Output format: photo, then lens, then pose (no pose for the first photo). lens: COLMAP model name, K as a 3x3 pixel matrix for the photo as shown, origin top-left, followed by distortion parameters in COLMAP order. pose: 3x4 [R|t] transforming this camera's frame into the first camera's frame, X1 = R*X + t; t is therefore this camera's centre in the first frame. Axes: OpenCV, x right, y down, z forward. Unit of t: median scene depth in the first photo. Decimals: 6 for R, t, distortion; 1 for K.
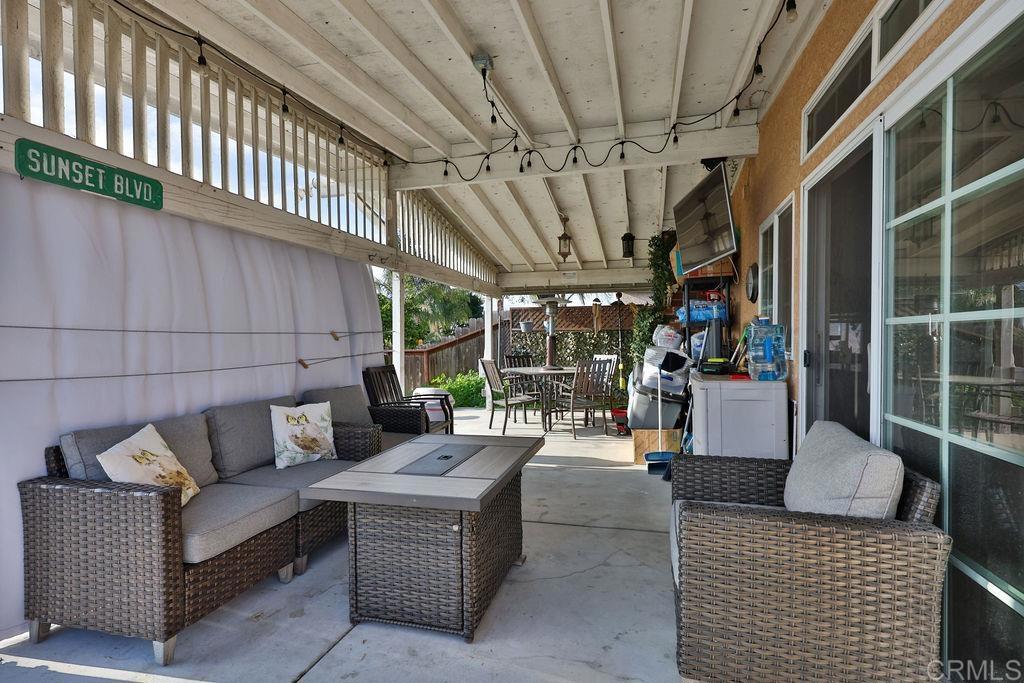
lens RADIAL K [[501.8, 0, 512.0], [0, 501.8, 341.5], [0, 0, 1]] dist [-0.002121, -0.000007]
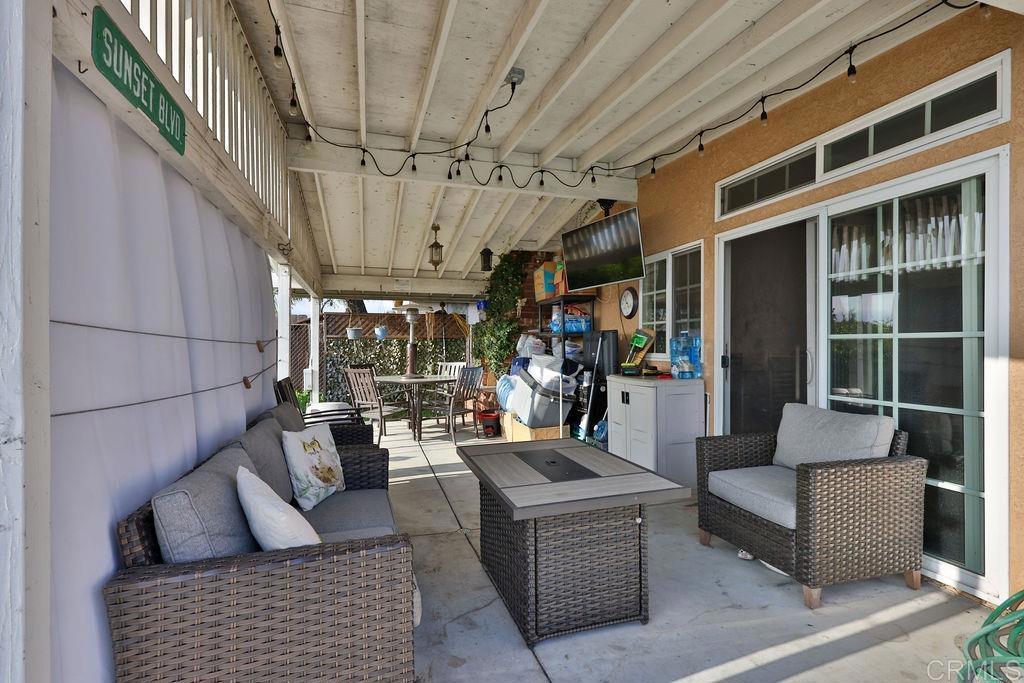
lens RADIAL K [[501.8, 0, 512.0], [0, 501.8, 341.5], [0, 0, 1]] dist [-0.002121, -0.000007]
pose [[0.828347, 0.011237, 0.560103, -0.456394], [-0.001961, 0.999851, -0.017158, 0.001273], [-0.560213, 0.013114, 0.828245, 0.118490]]
